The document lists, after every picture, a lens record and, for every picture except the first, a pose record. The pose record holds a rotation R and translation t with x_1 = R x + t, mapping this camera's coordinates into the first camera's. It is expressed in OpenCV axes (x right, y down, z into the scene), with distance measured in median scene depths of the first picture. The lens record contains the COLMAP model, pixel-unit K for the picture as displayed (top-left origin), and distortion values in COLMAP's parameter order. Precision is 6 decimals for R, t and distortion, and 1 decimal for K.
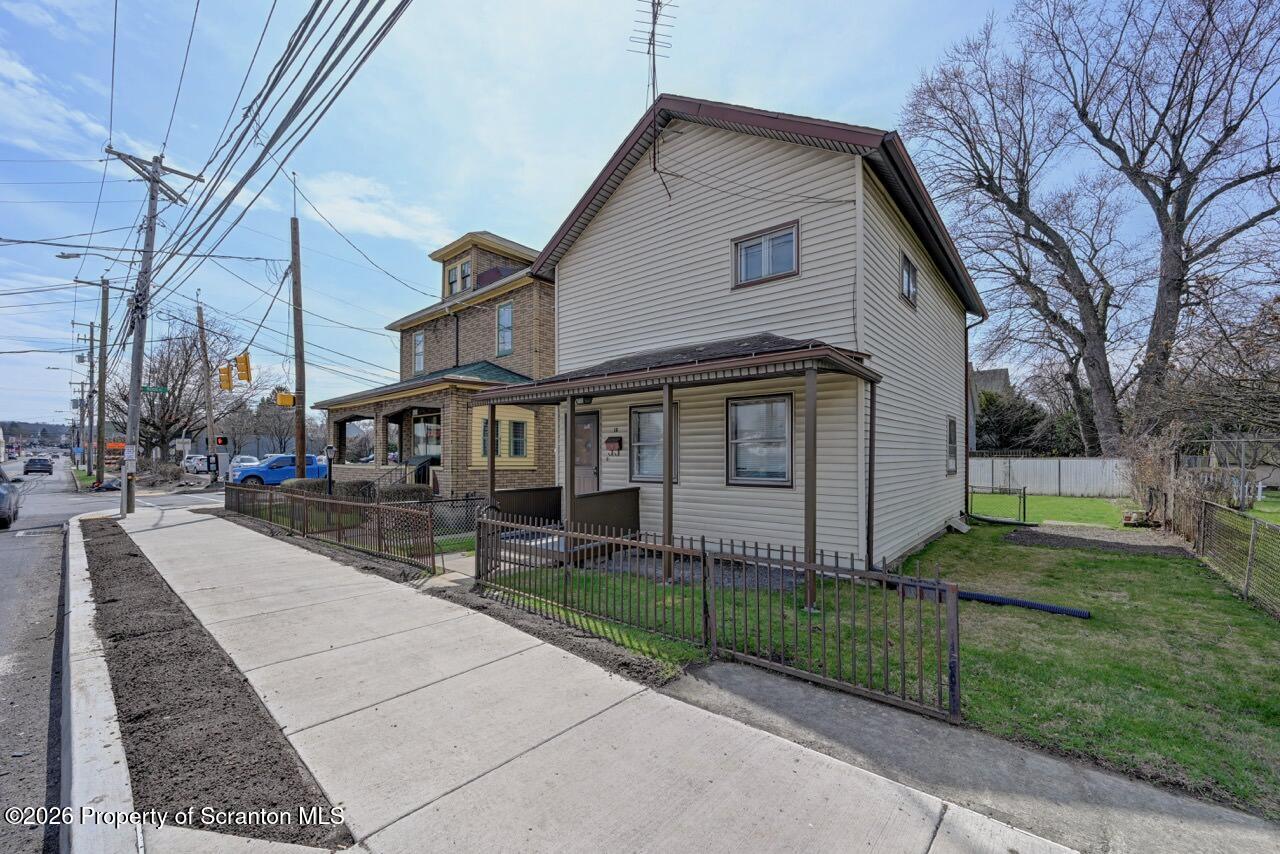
lens RADIAL K [[509.7, 0, 640.3], [0, 509.7, 451.1], [0, 0, 1]] dist [0.000823, -0.000008]
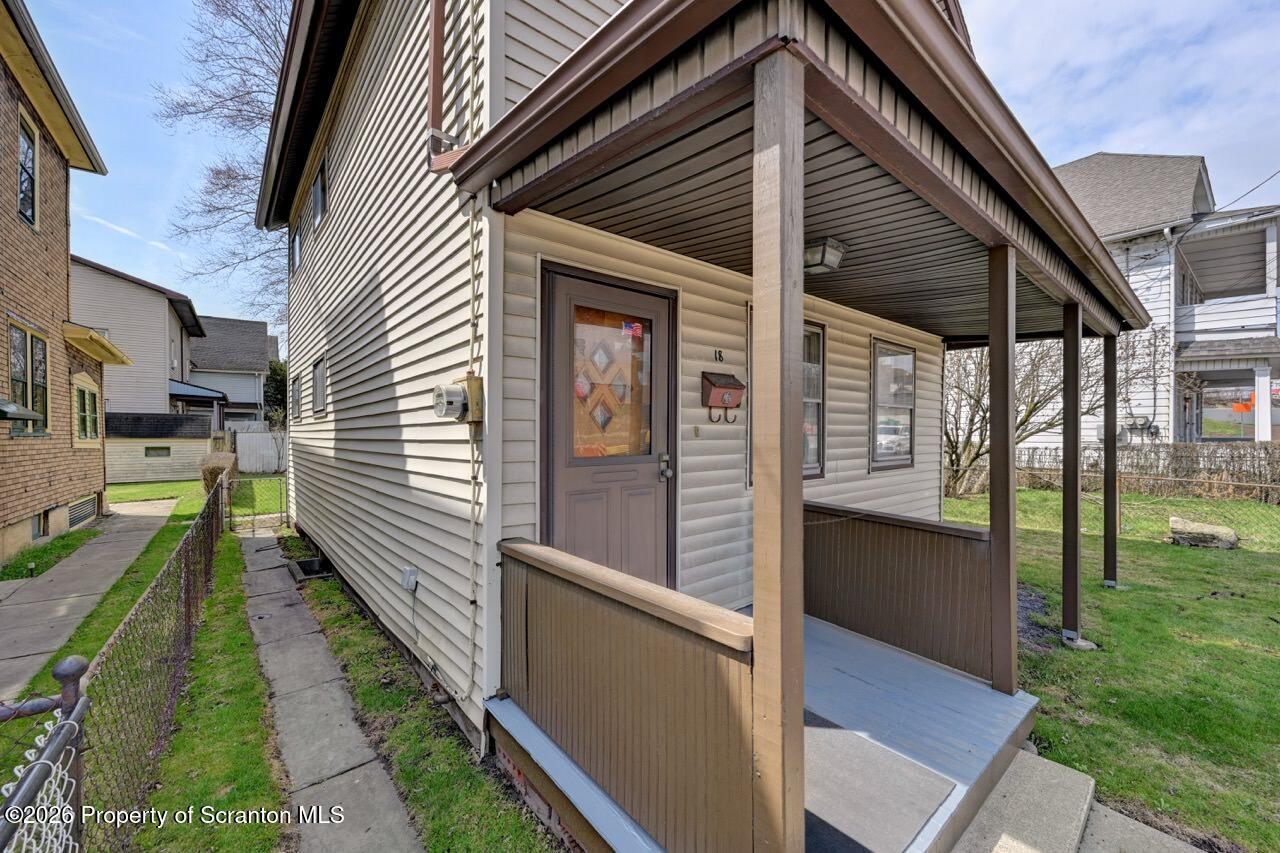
lens RADIAL K [[501.8, 0, 640.0], [0, 501.8, 421.2], [0, 0, 1]] dist [-0.000255, -0.000222]
pose [[0.176566, 0.022299, 0.984036, -0.393959], [-0.005435, 0.999750, -0.021680, 0.015010], [-0.984274, -0.001521, 0.176643, 0.909942]]
